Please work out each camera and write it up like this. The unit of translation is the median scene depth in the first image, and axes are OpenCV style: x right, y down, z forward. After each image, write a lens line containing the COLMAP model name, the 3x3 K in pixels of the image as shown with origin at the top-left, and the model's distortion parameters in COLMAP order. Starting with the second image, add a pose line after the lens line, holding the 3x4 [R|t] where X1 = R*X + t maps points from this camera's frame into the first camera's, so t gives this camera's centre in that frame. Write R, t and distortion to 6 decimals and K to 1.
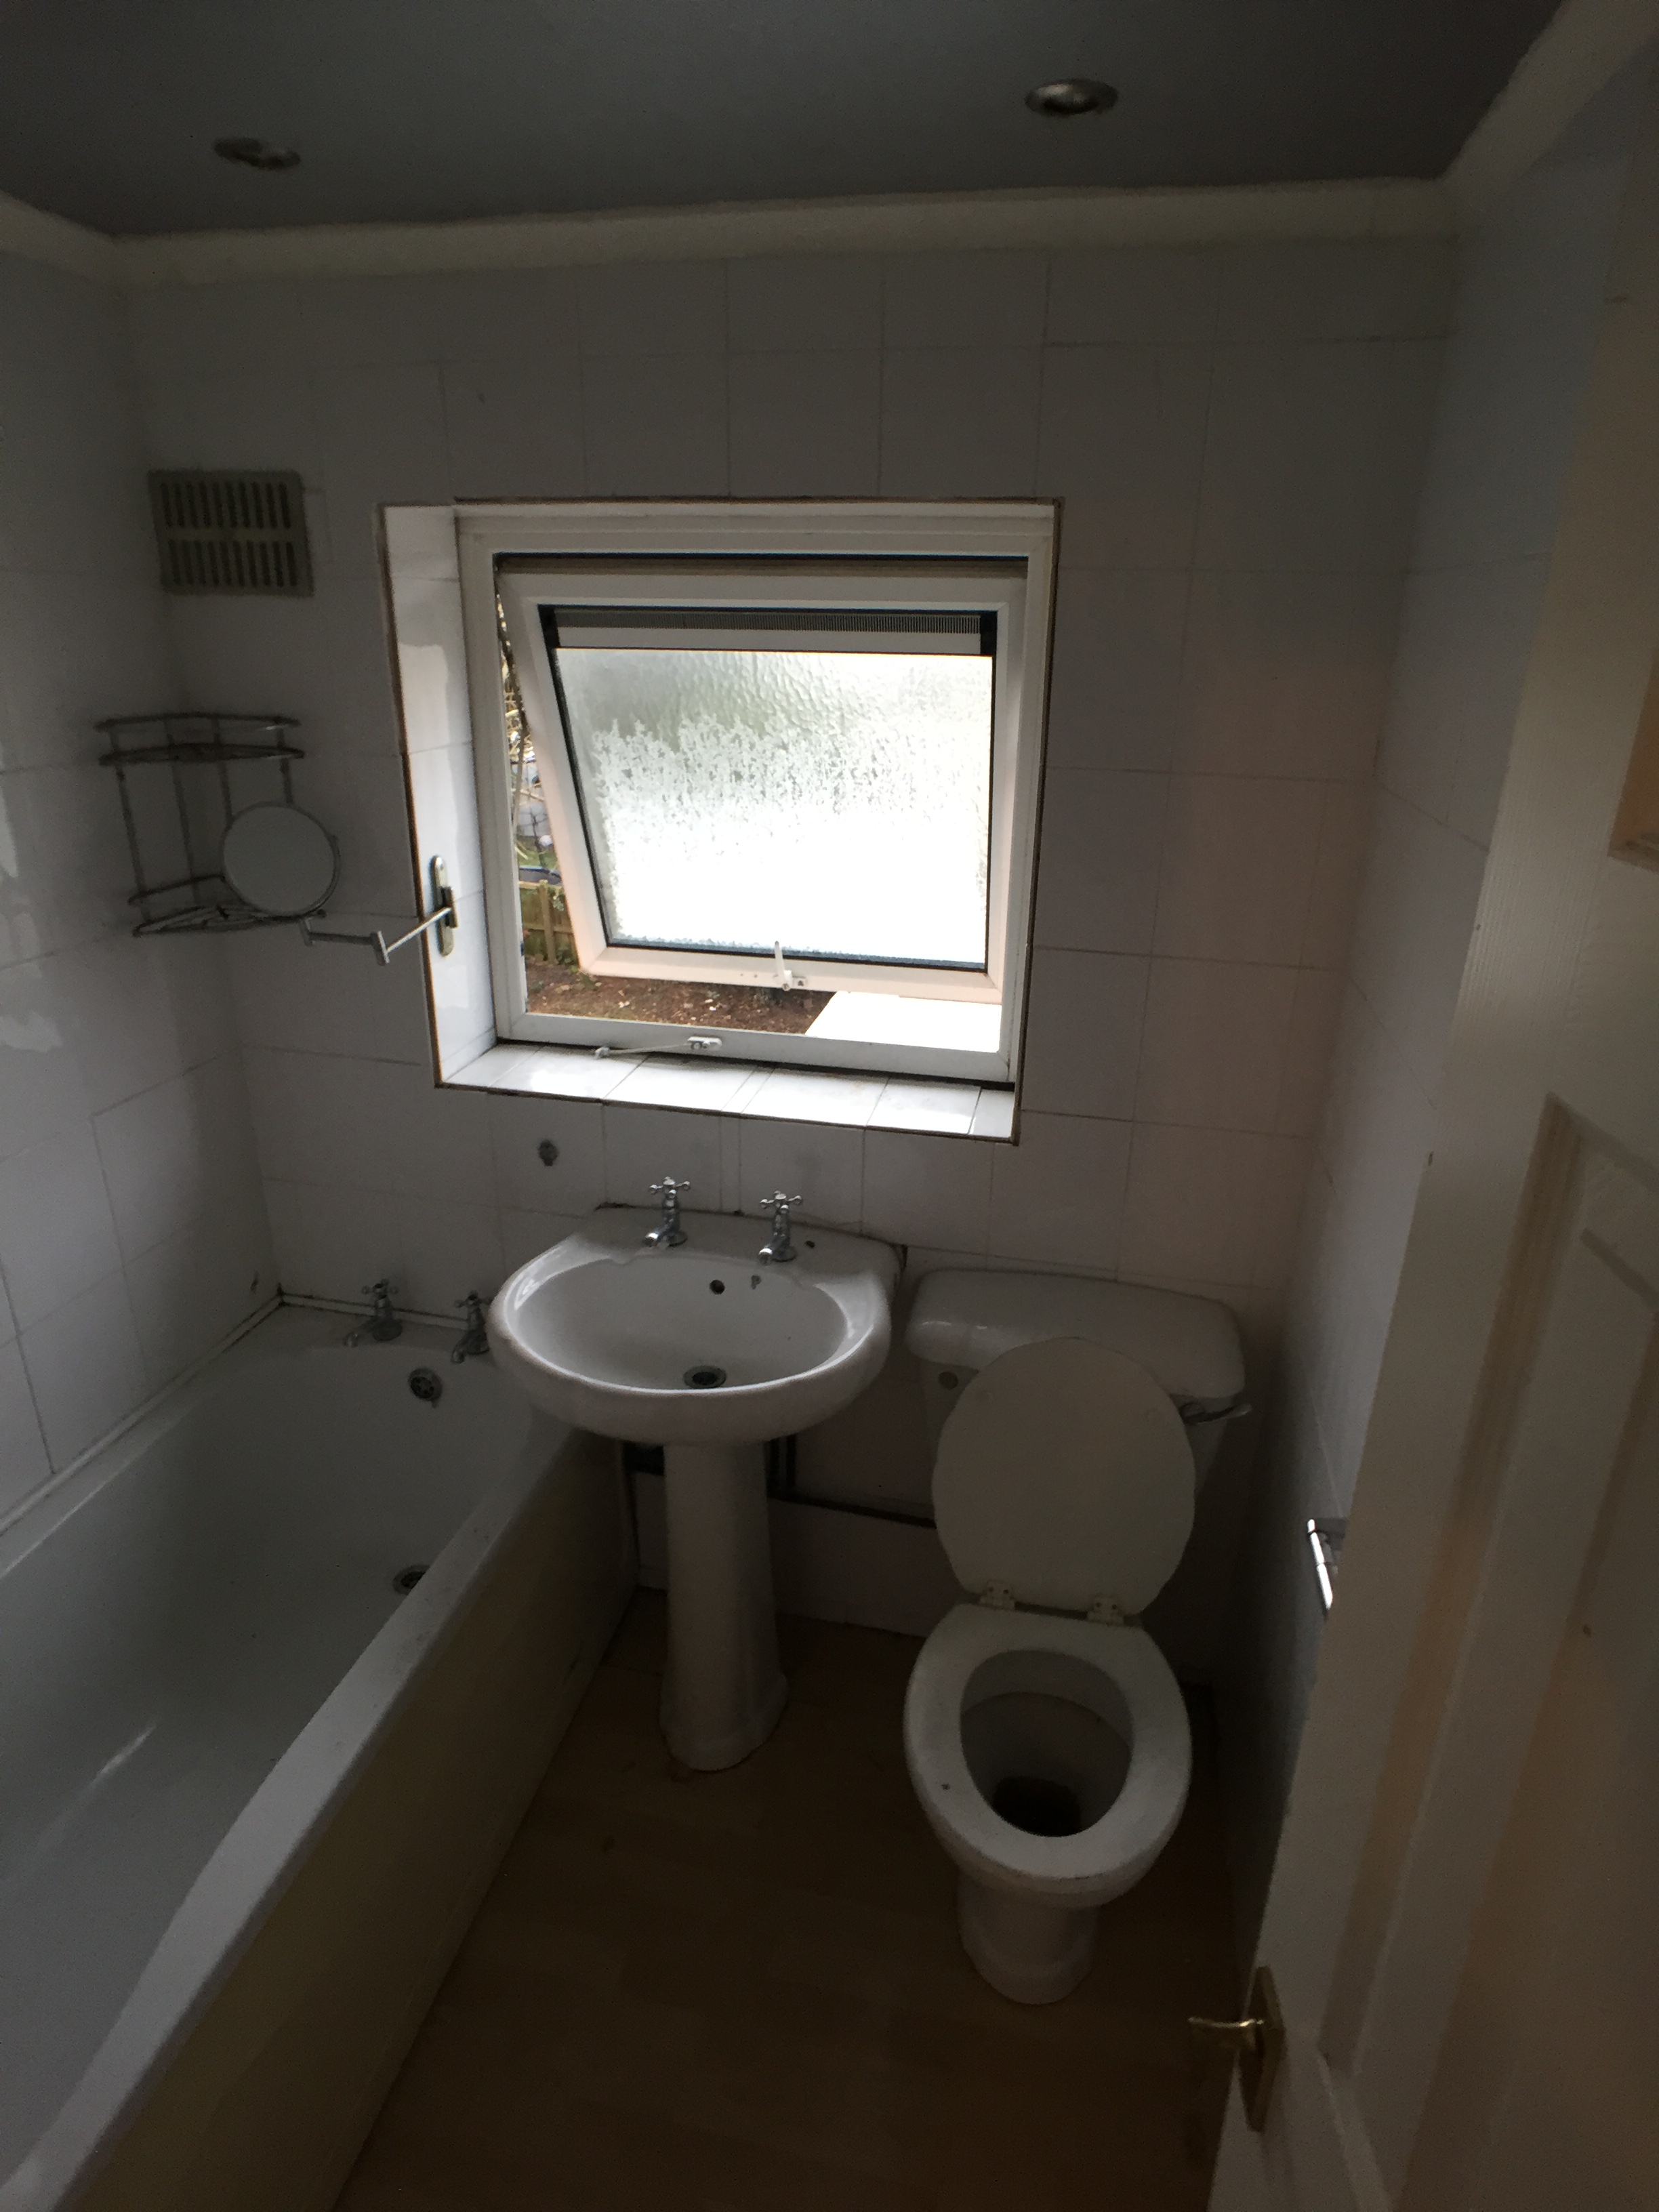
lens RADIAL K [[1229.0, 0, 839.5], [0, 1229.0, 1095.0], [0, 0, 1]] dist [-0.054015, 0.027268]
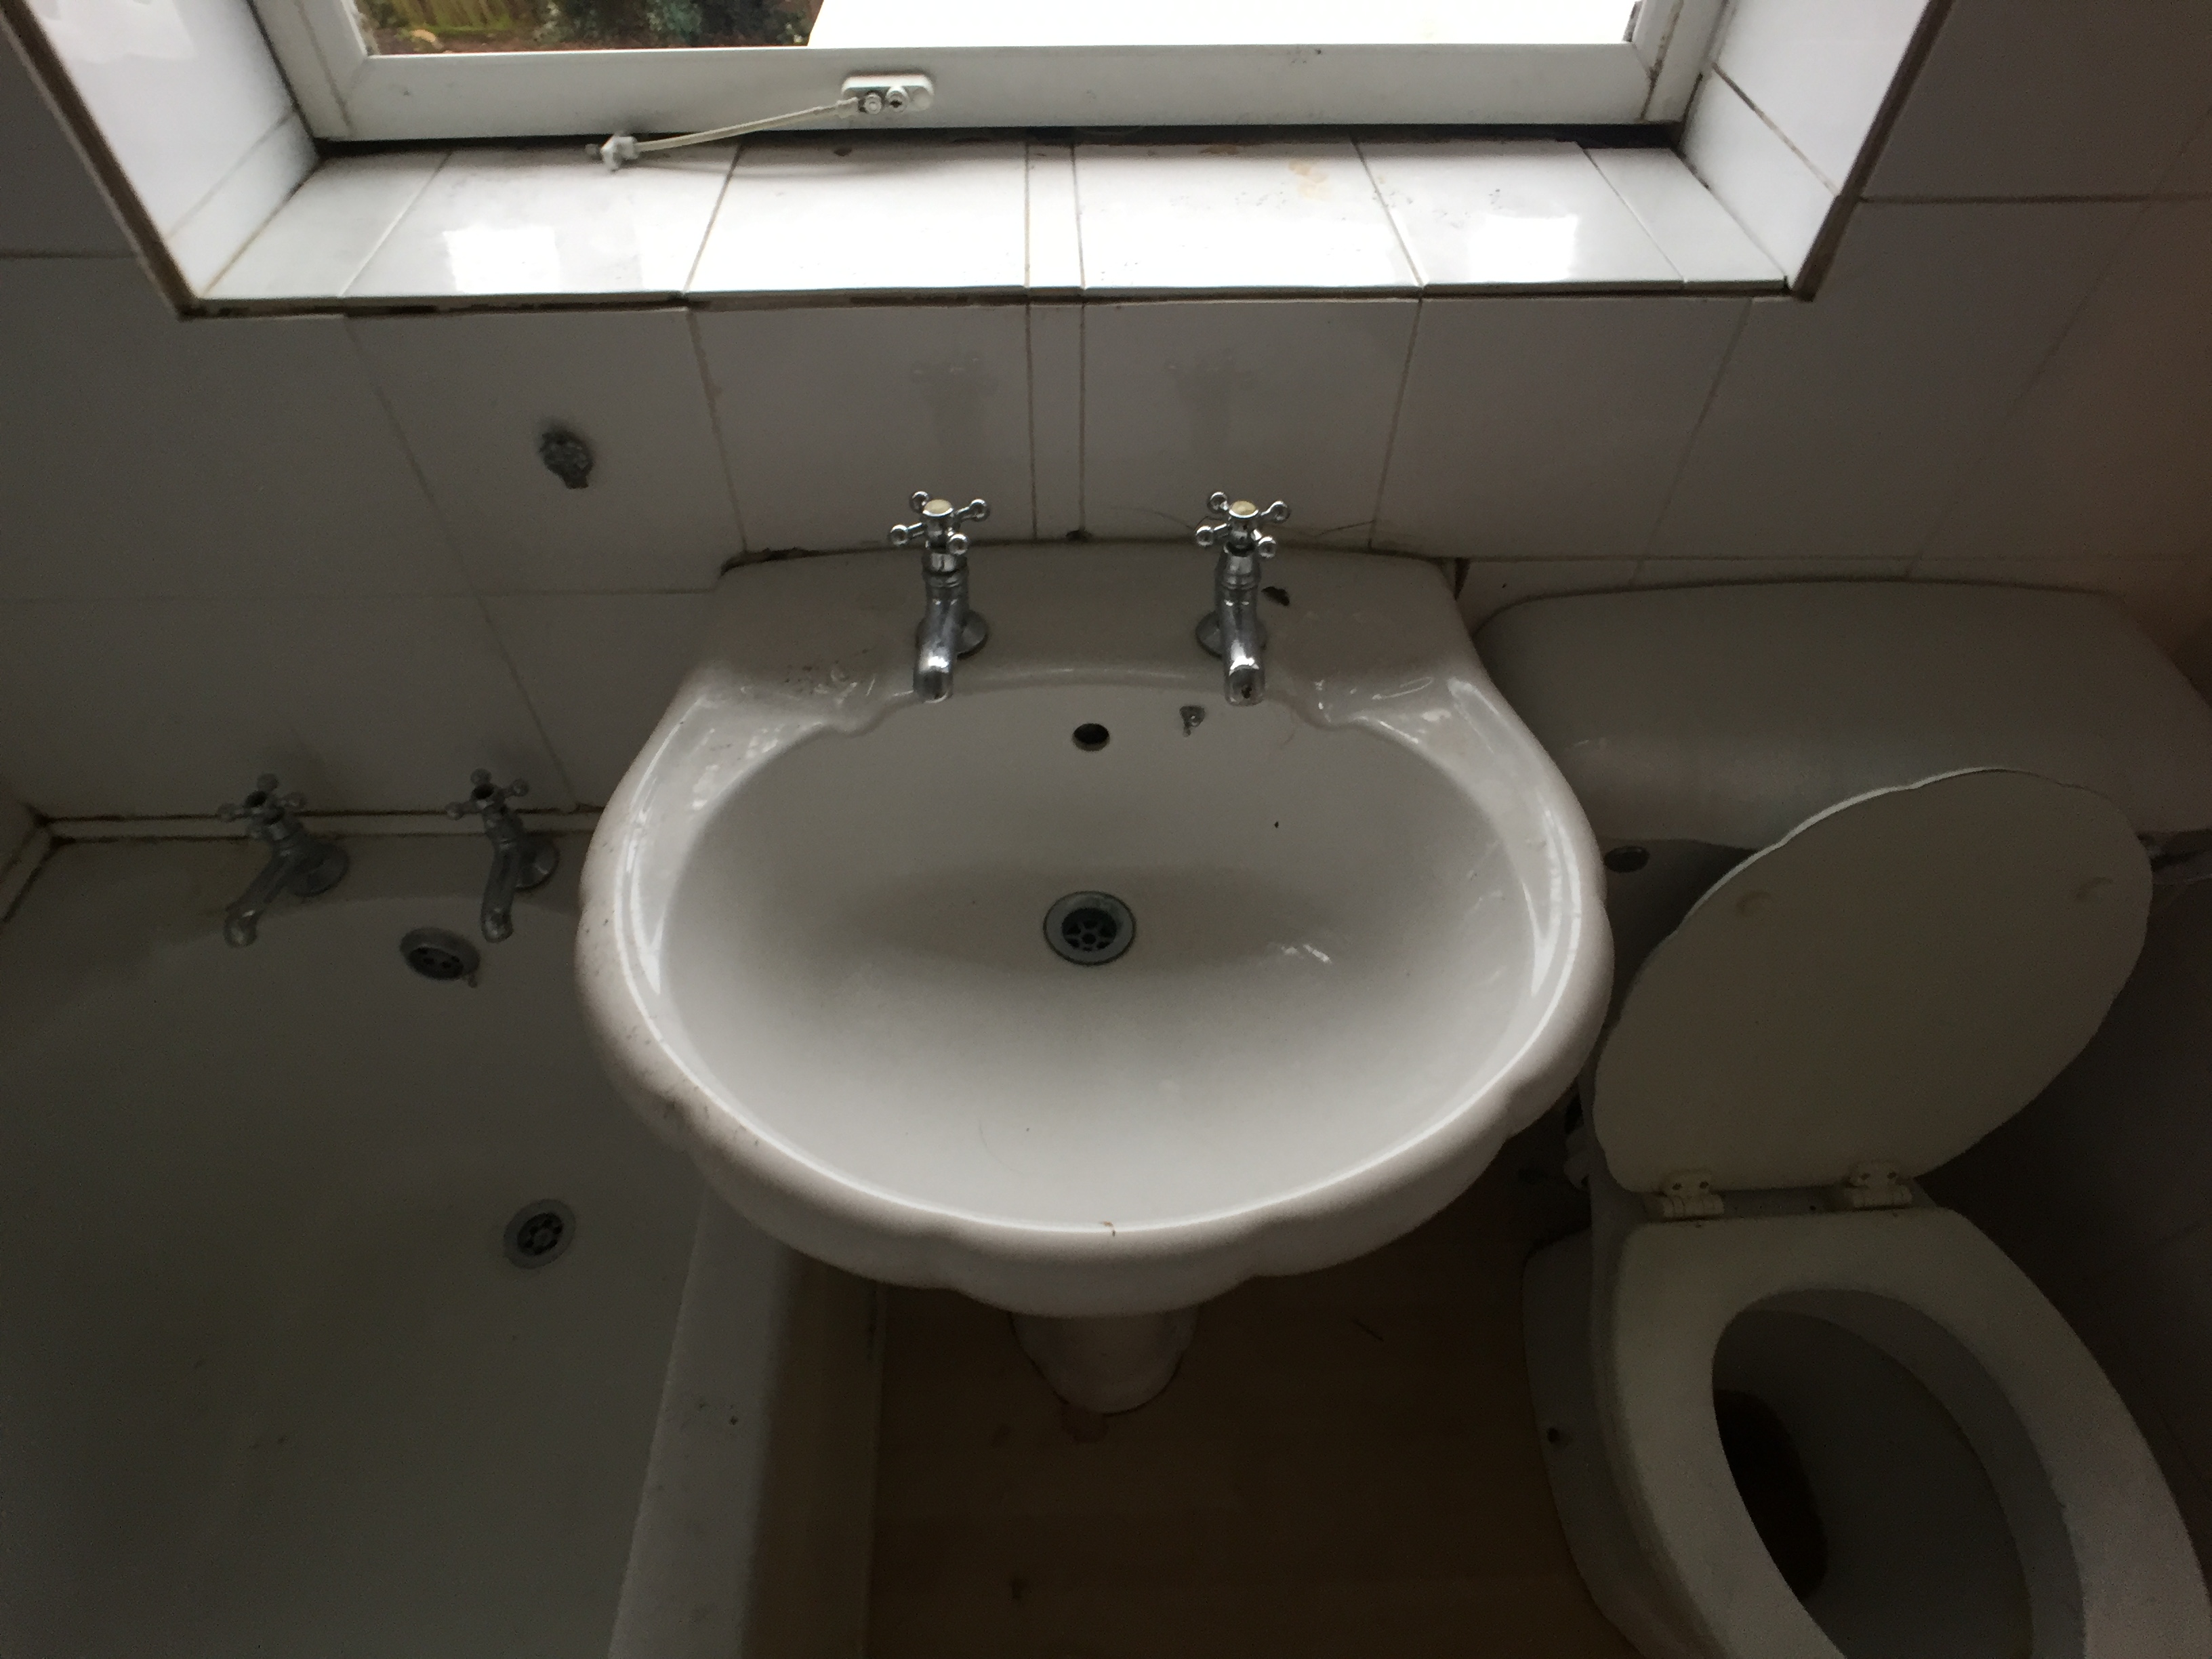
lens RADIAL K [[1229.0, 0, 1098.7], [0, 1229.0, 820.7], [0, 0, 1]] dist [-0.054015, 0.027268]
pose [[0.968177, -0.196908, 0.154466, -0.156163], [0.098131, 0.866476, 0.489479, -0.024211], [-0.230223, -0.458744, 0.858225, 0.575361]]
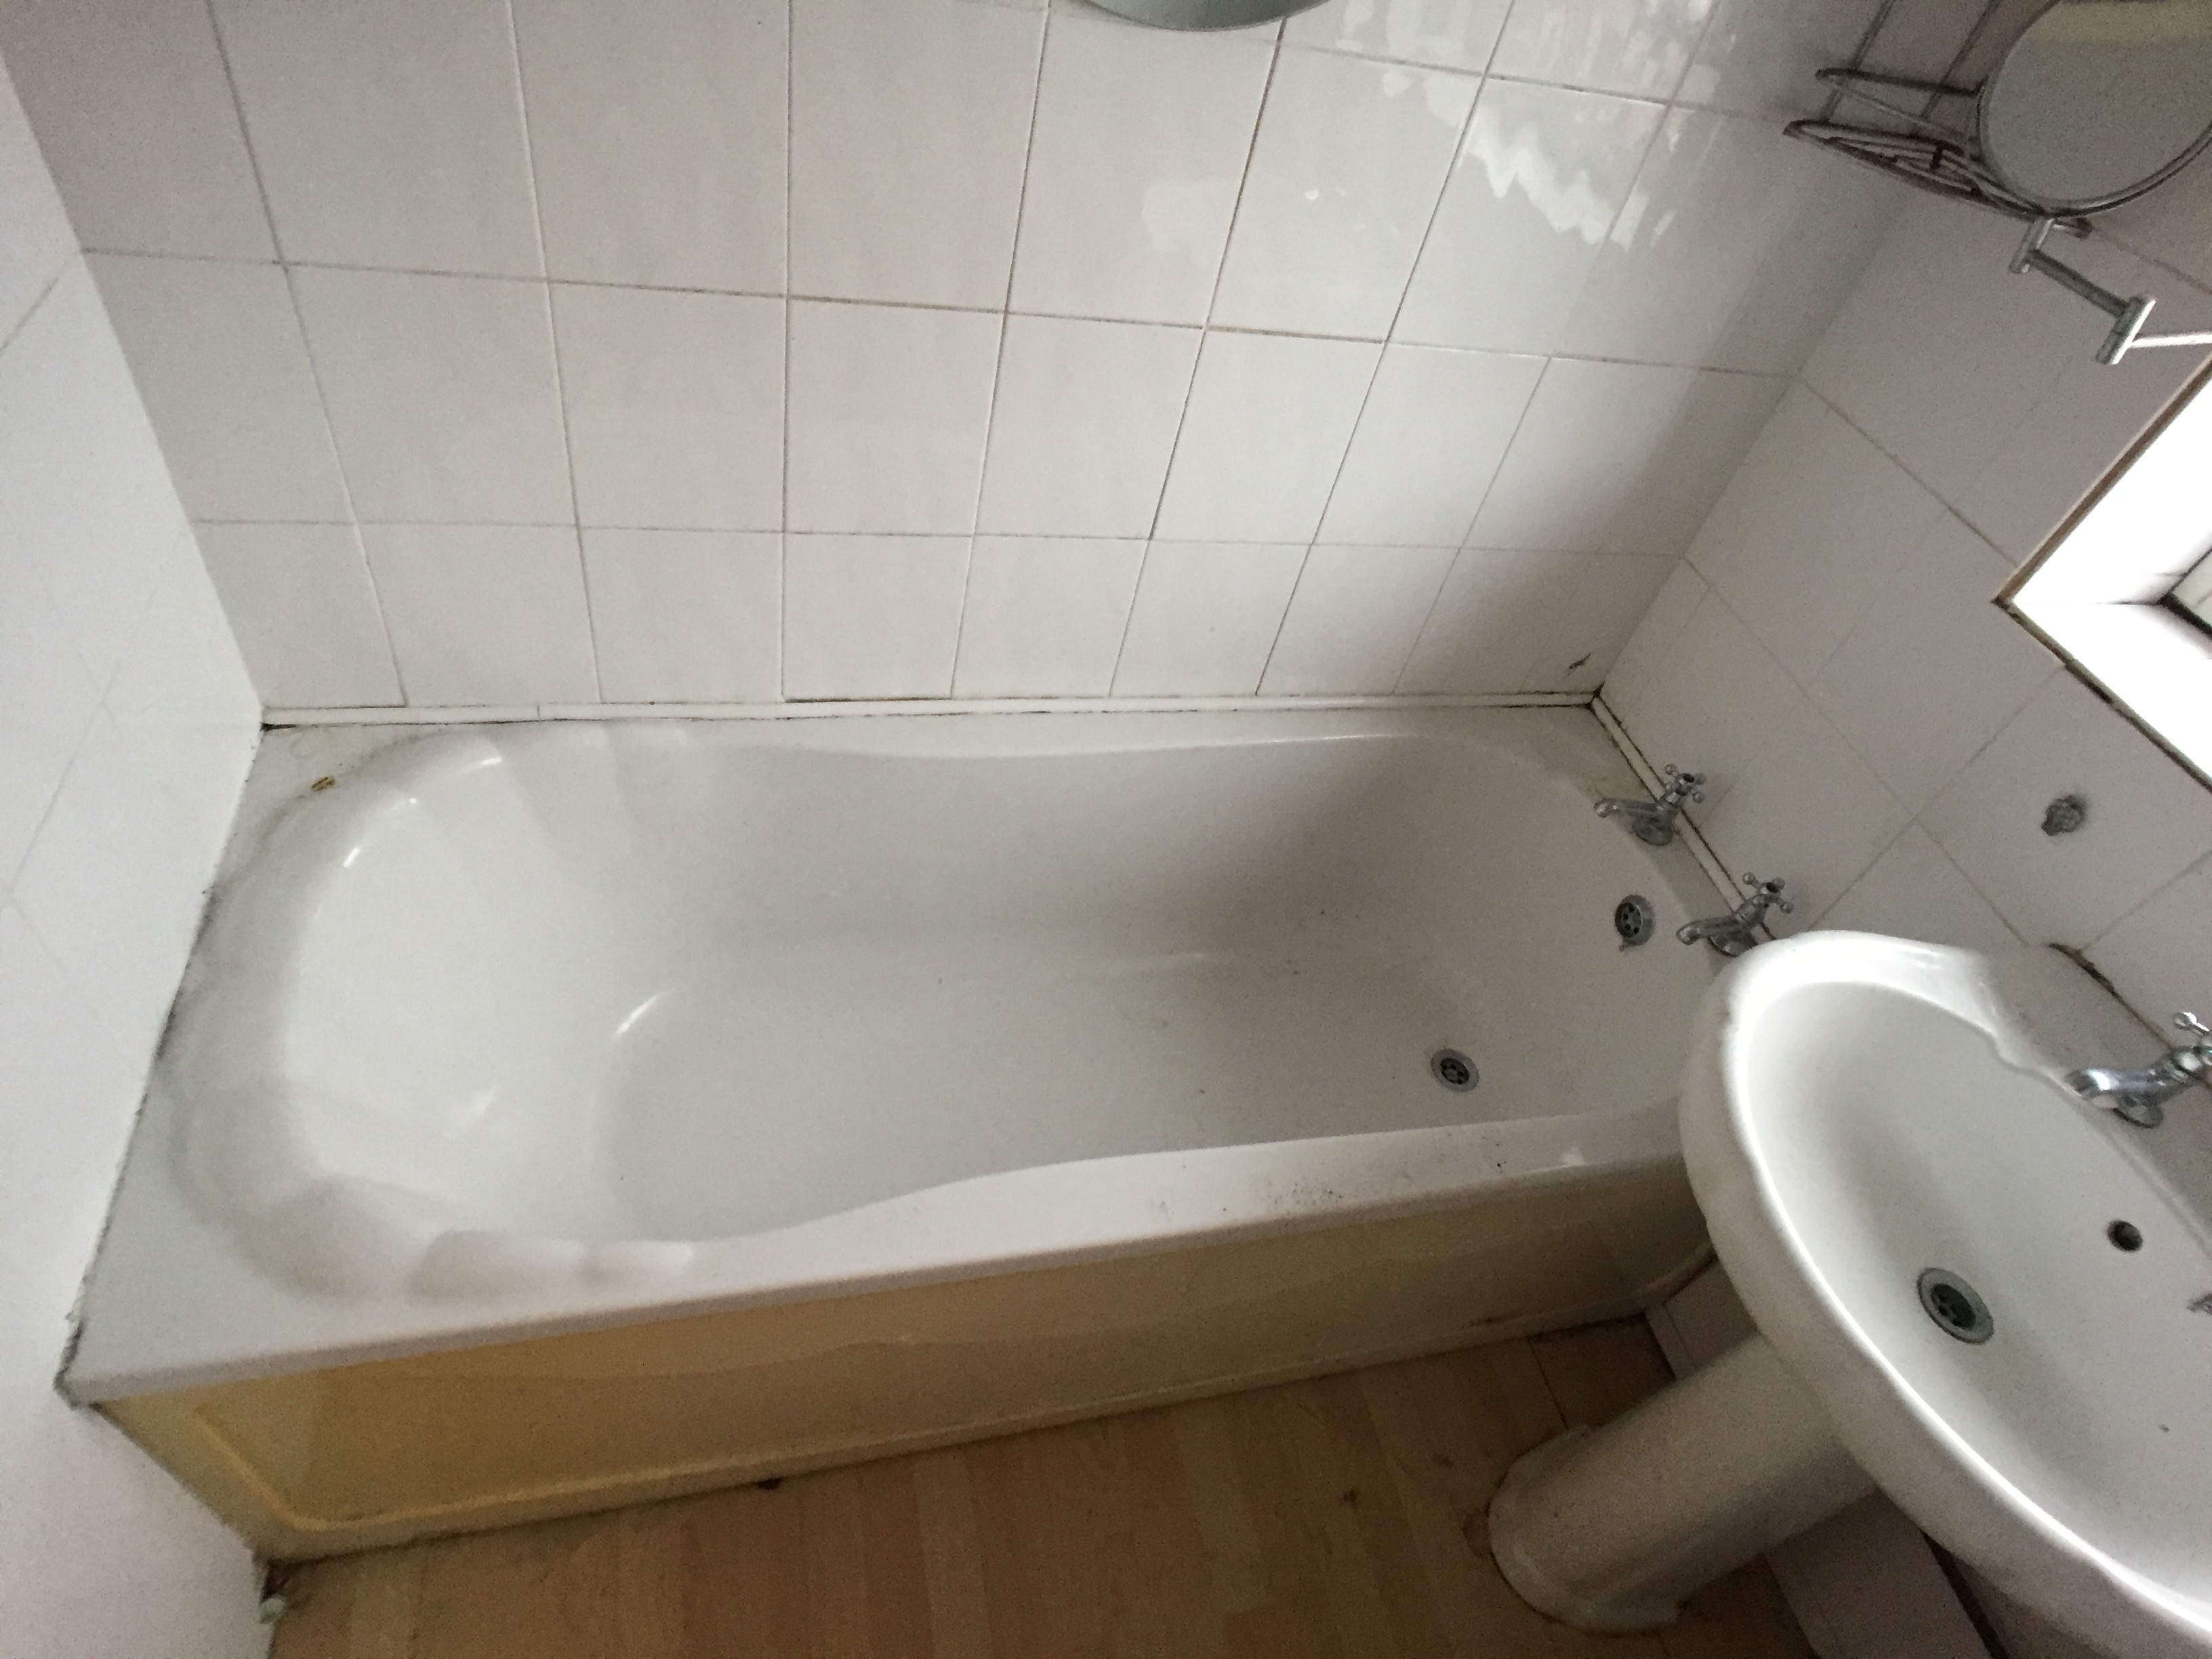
lens RADIAL K [[1225.8, 0, 1098.2], [0, 1225.8, 824.1], [0, 0, 1]] dist [-0.018113, 0.018747]
pose [[0.422712, 0.697219, -0.578965, -0.097697], [-0.484661, 0.713734, 0.505656, -0.018302], [0.765779, 0.066855, 0.639619, 0.300095]]
